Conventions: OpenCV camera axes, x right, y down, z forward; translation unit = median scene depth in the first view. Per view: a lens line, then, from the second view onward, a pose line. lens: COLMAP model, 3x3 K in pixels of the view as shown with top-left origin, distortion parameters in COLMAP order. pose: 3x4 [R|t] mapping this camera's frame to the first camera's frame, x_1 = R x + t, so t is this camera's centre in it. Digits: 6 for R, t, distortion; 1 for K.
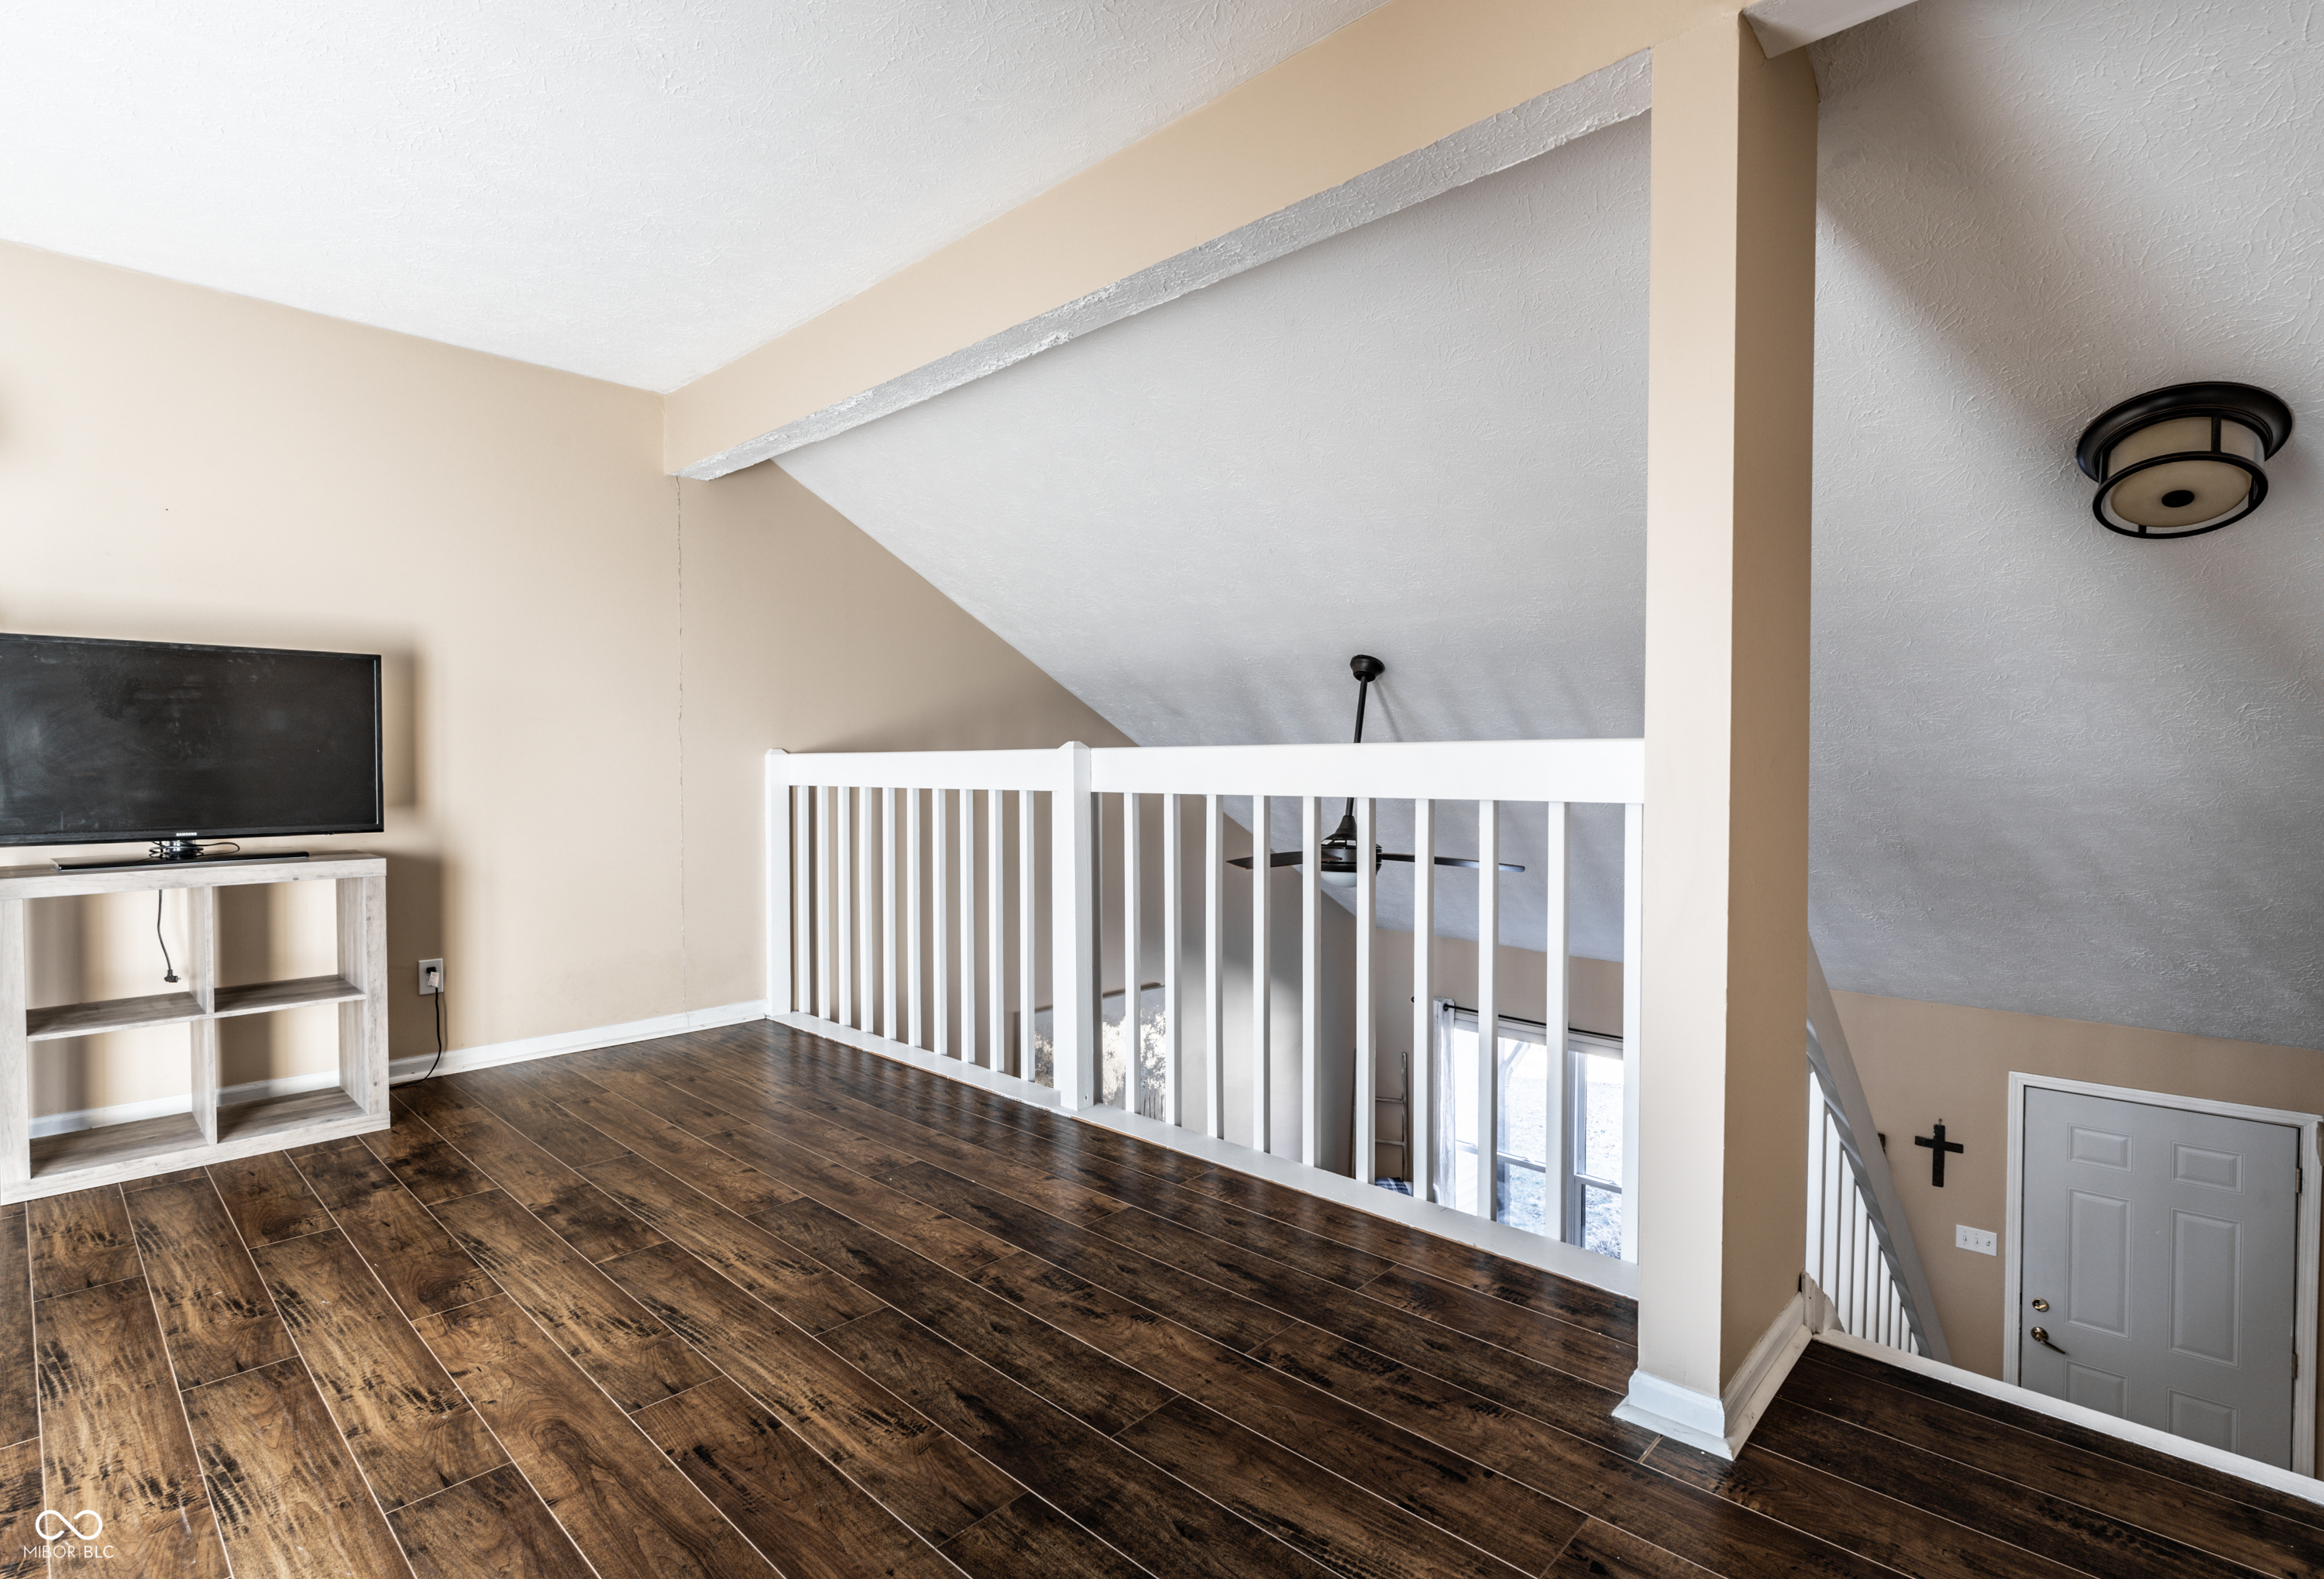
lens RADIAL K [[1117.0, 0, 1148.7], [0, 1117.0, 792.9], [0, 0, 1]] dist [-0.004626, 0.000272]
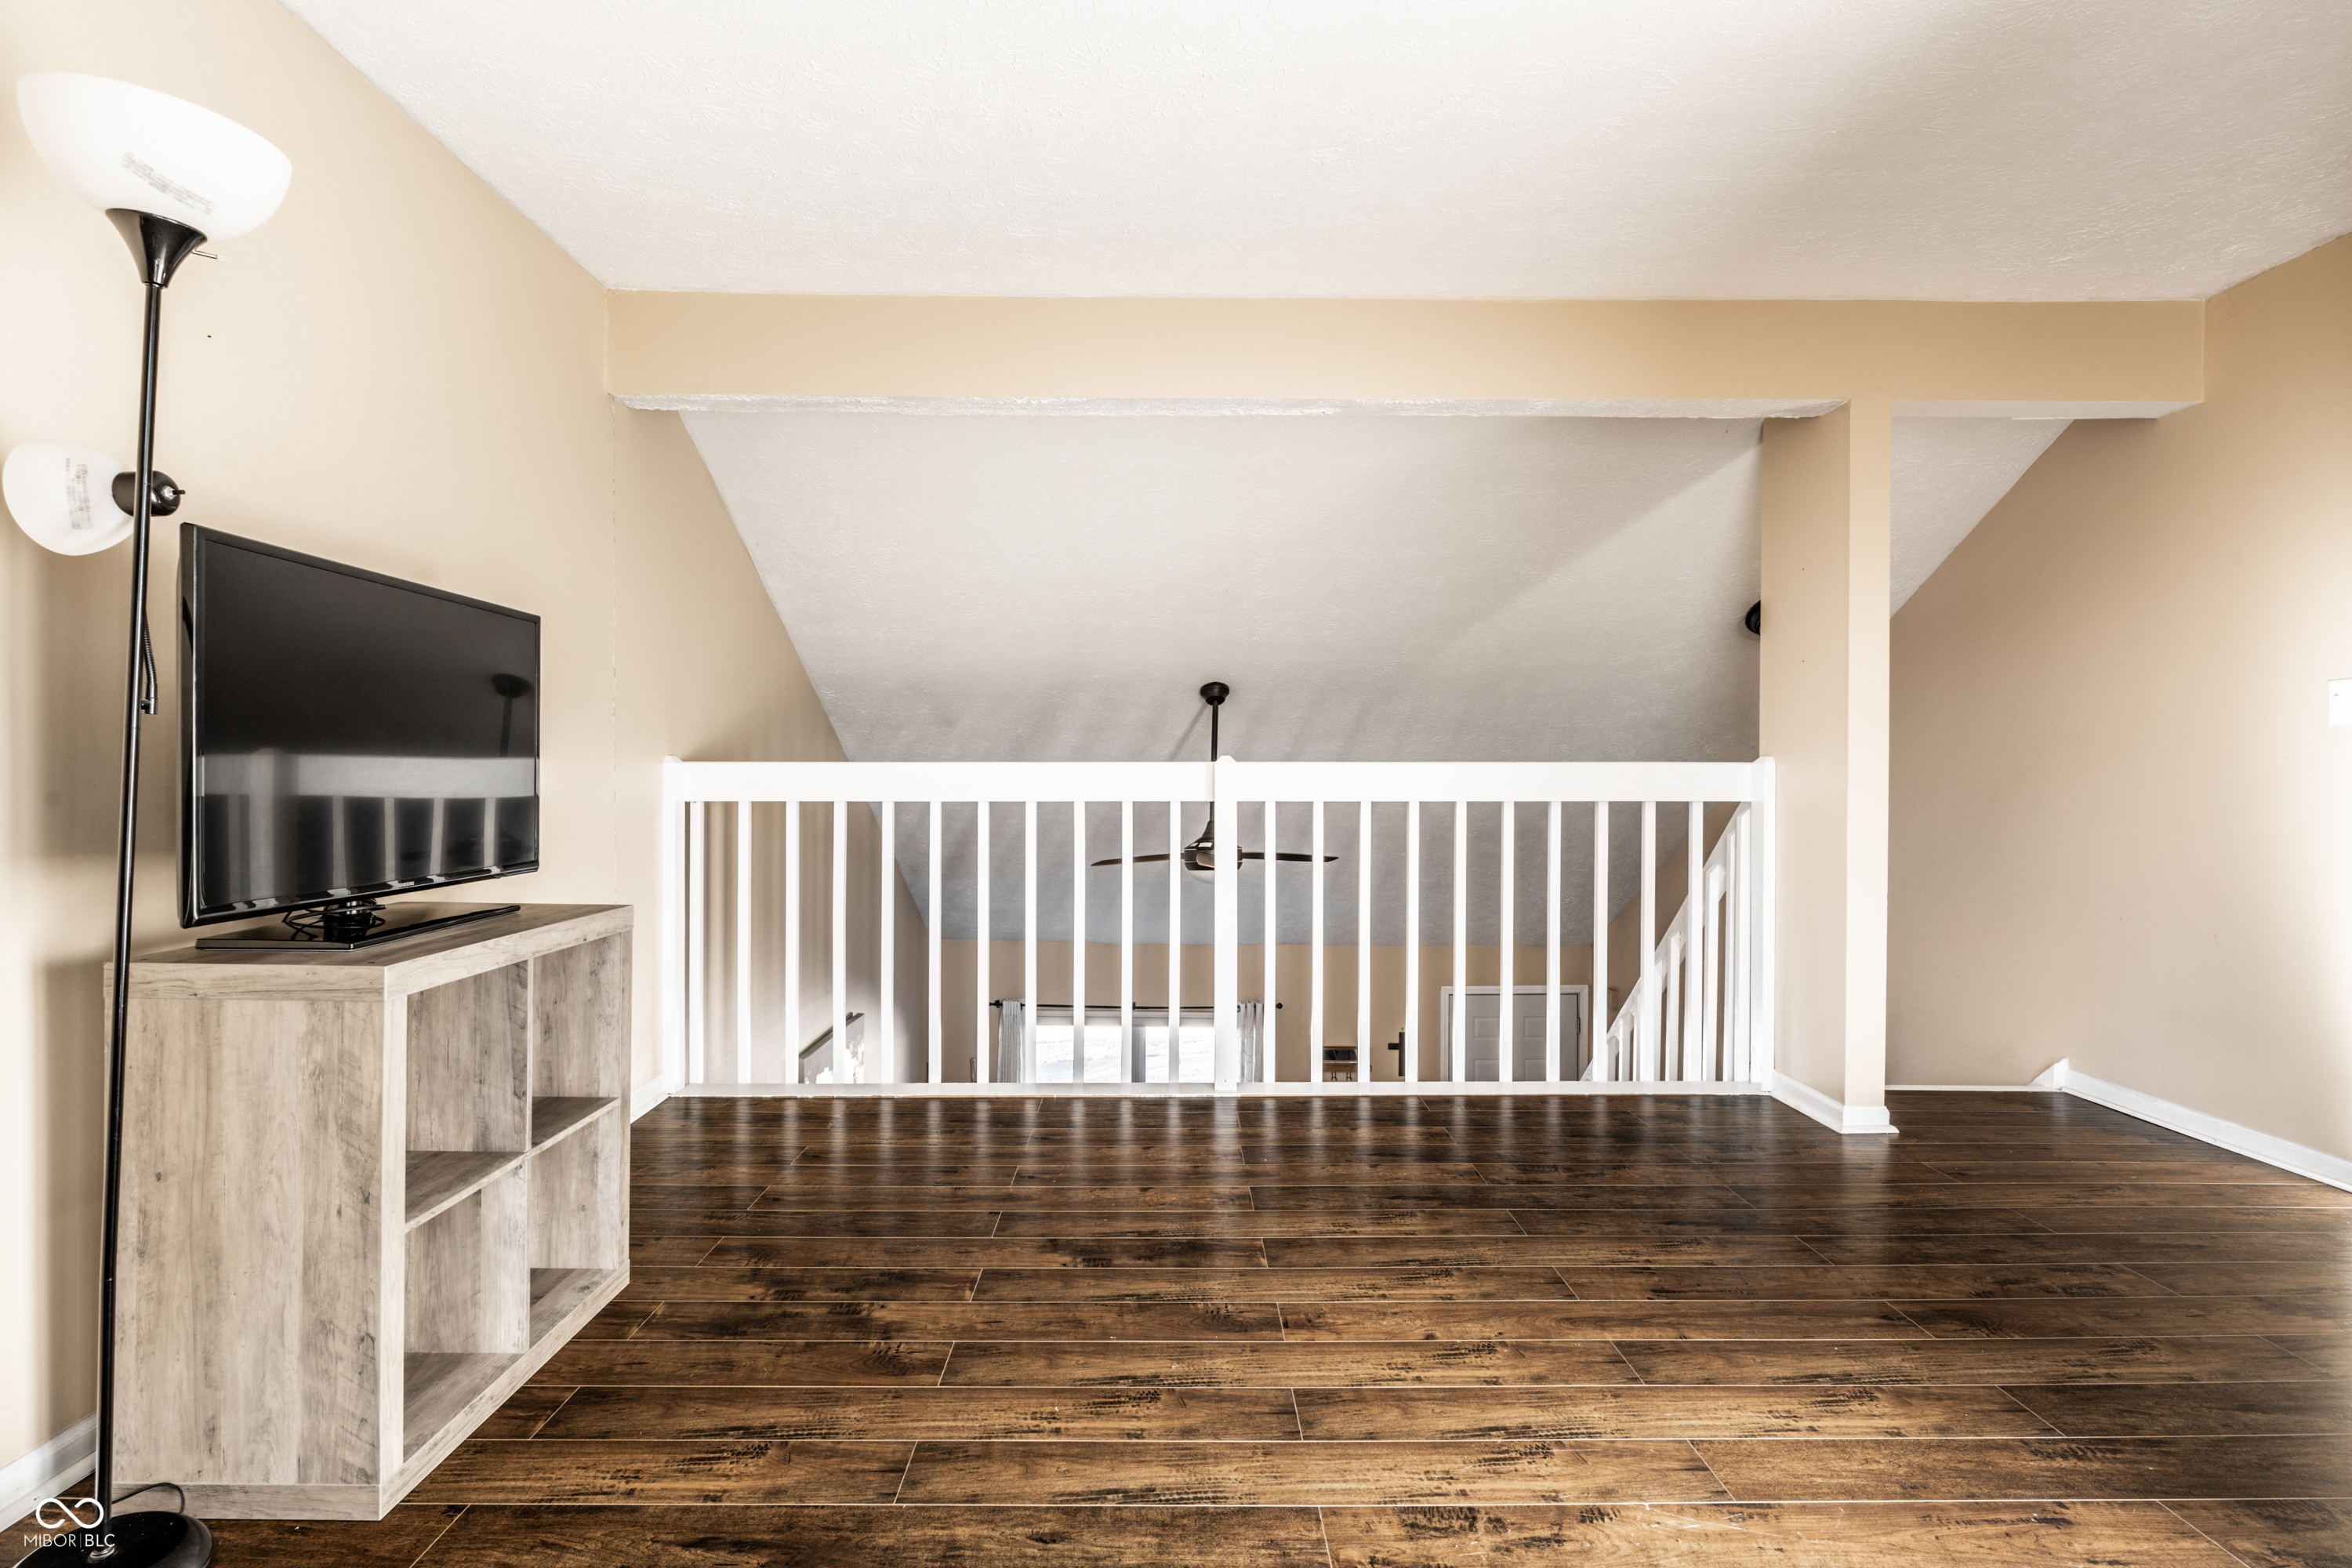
lens RADIAL K [[1199.6, 0, 1179.5], [0, 1199.6, 777.5], [0, 0, 1]] dist [-0.007775, -0.000214]
pose [[0.710743, 0.002061, 0.703449, -1.253095], [0.015401, 0.999710, -0.018489, -0.003895], [-0.703283, 0.023975, 0.710505, 0.257161]]
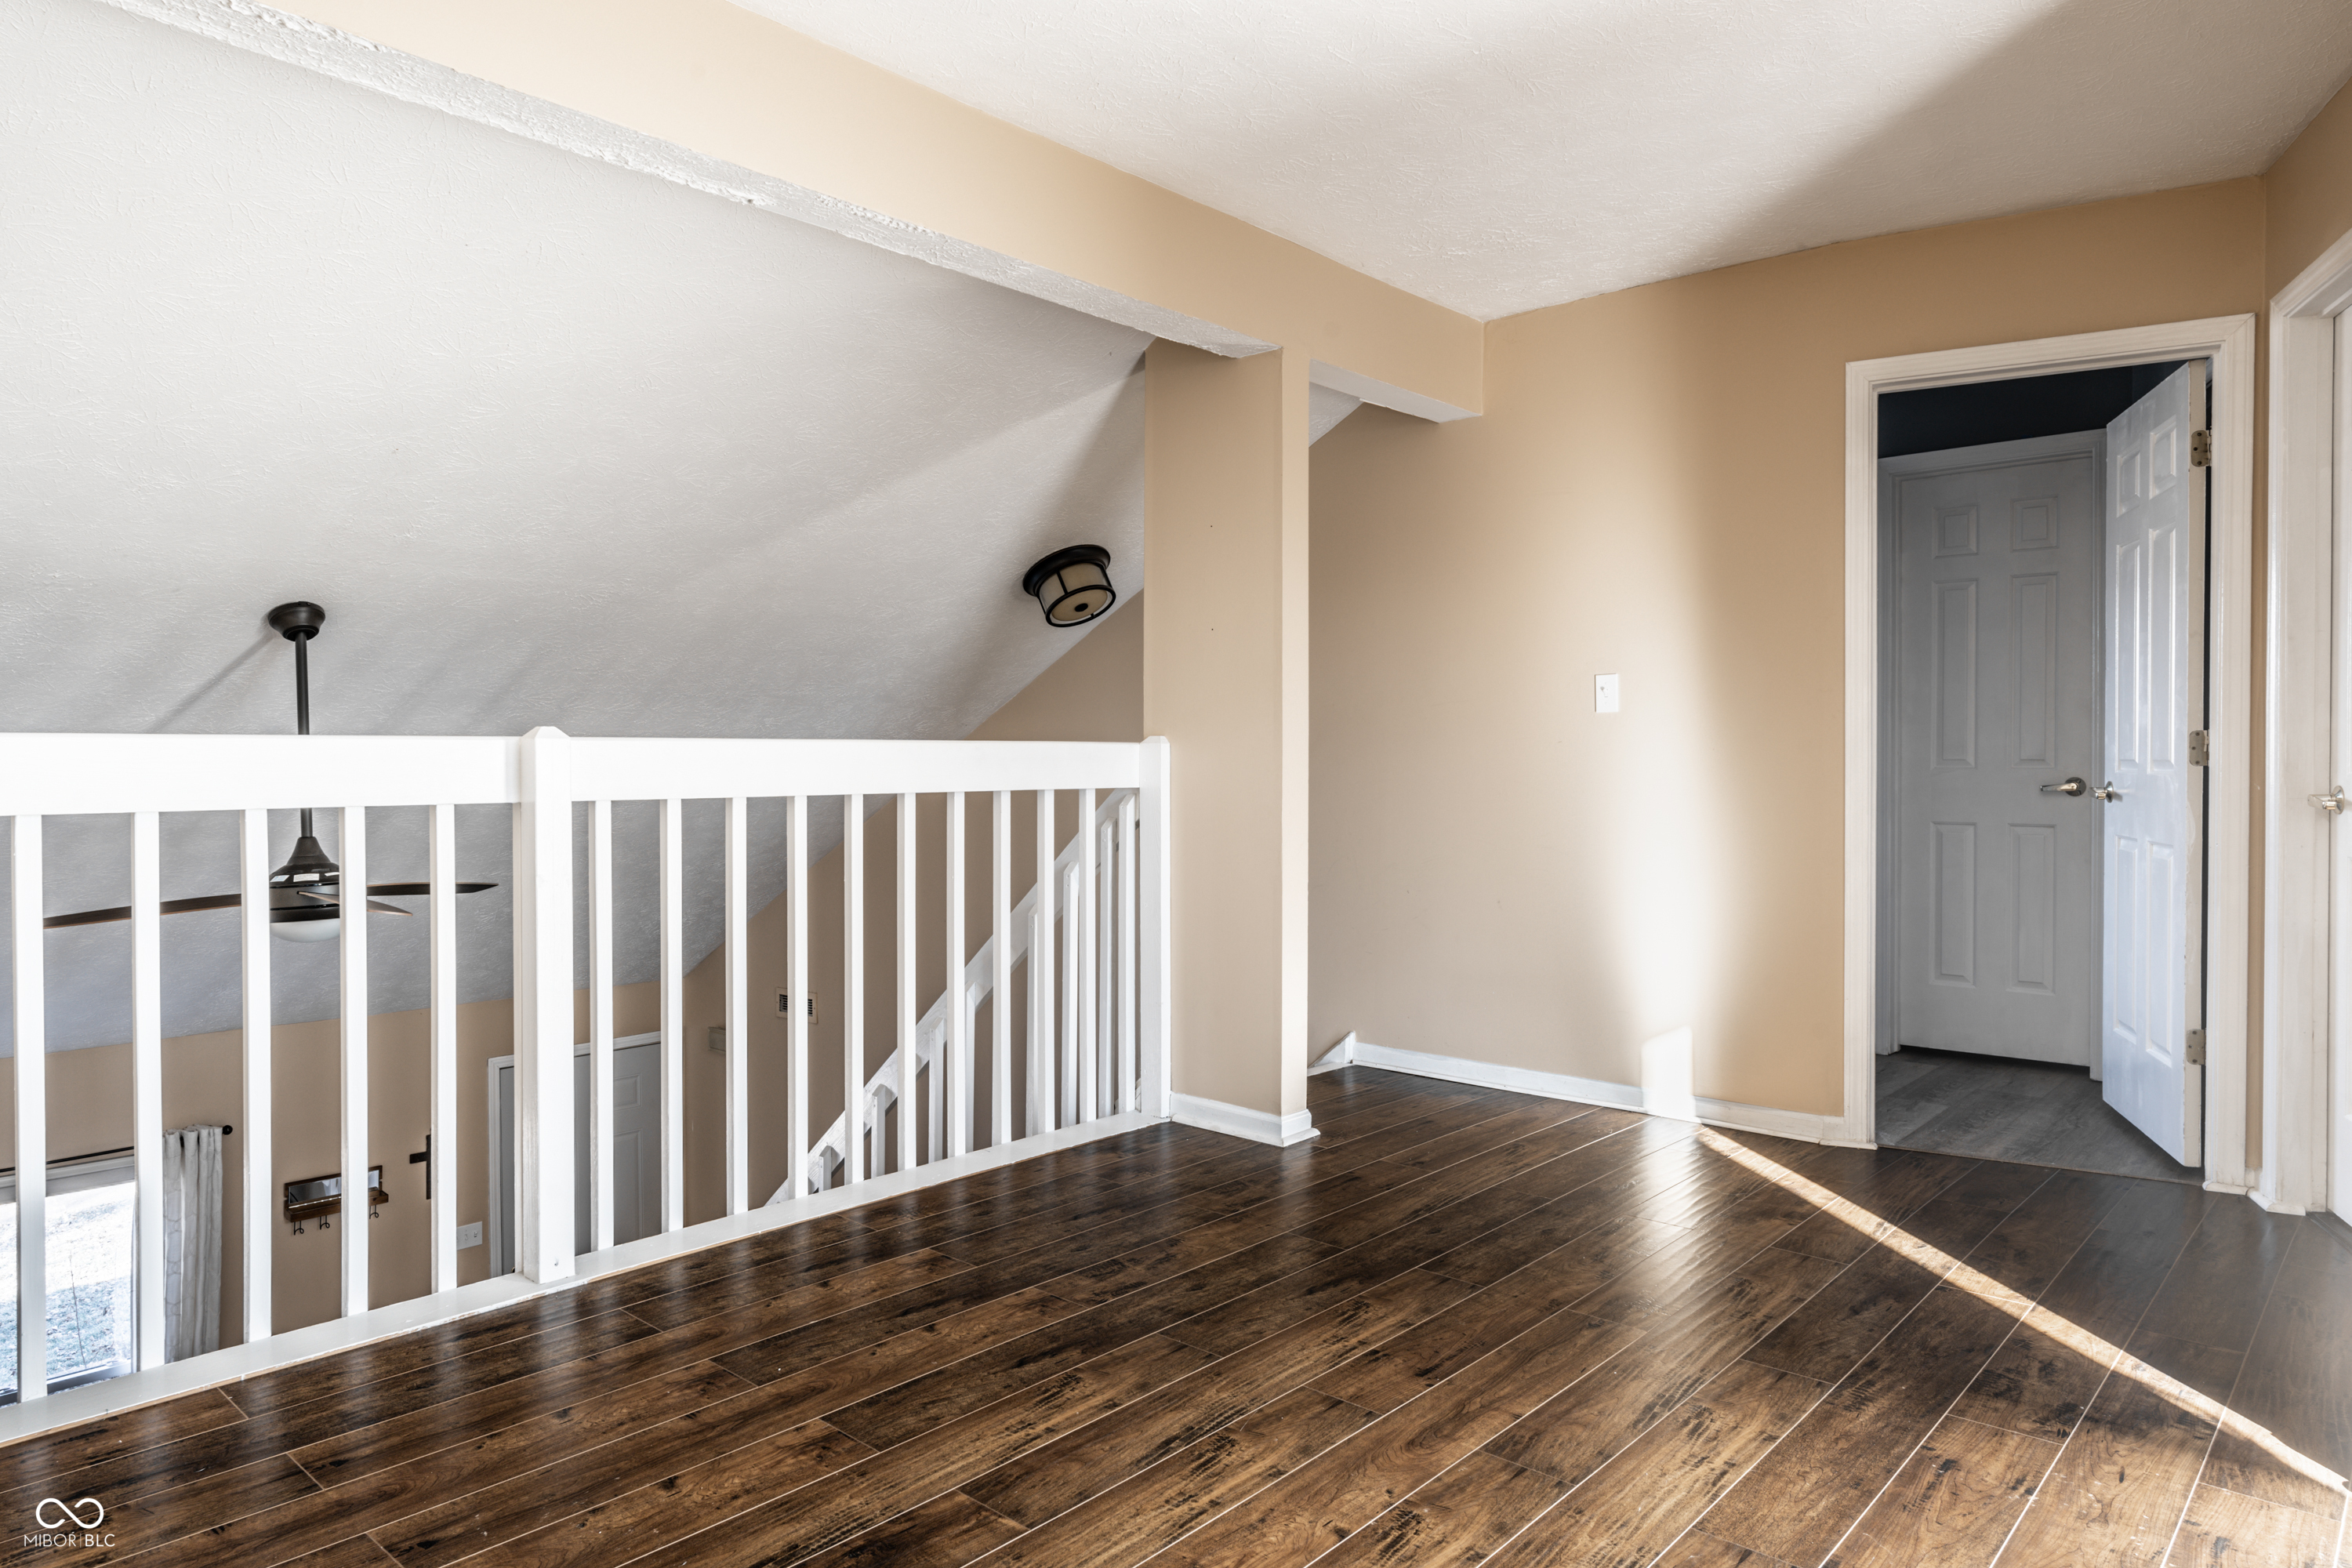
lens RADIAL K [[1450.8, 0, 1177.7], [0, 1450.8, 778.3], [0, 0, 1]] dist [-0.004108, 0.000752]
pose [[-0.037778, -0.011405, 0.999221, -1.266482], [0.027328, 0.999549, 0.012442, -0.020557], [-0.998912, 0.027776, -0.037449, 0.884837]]
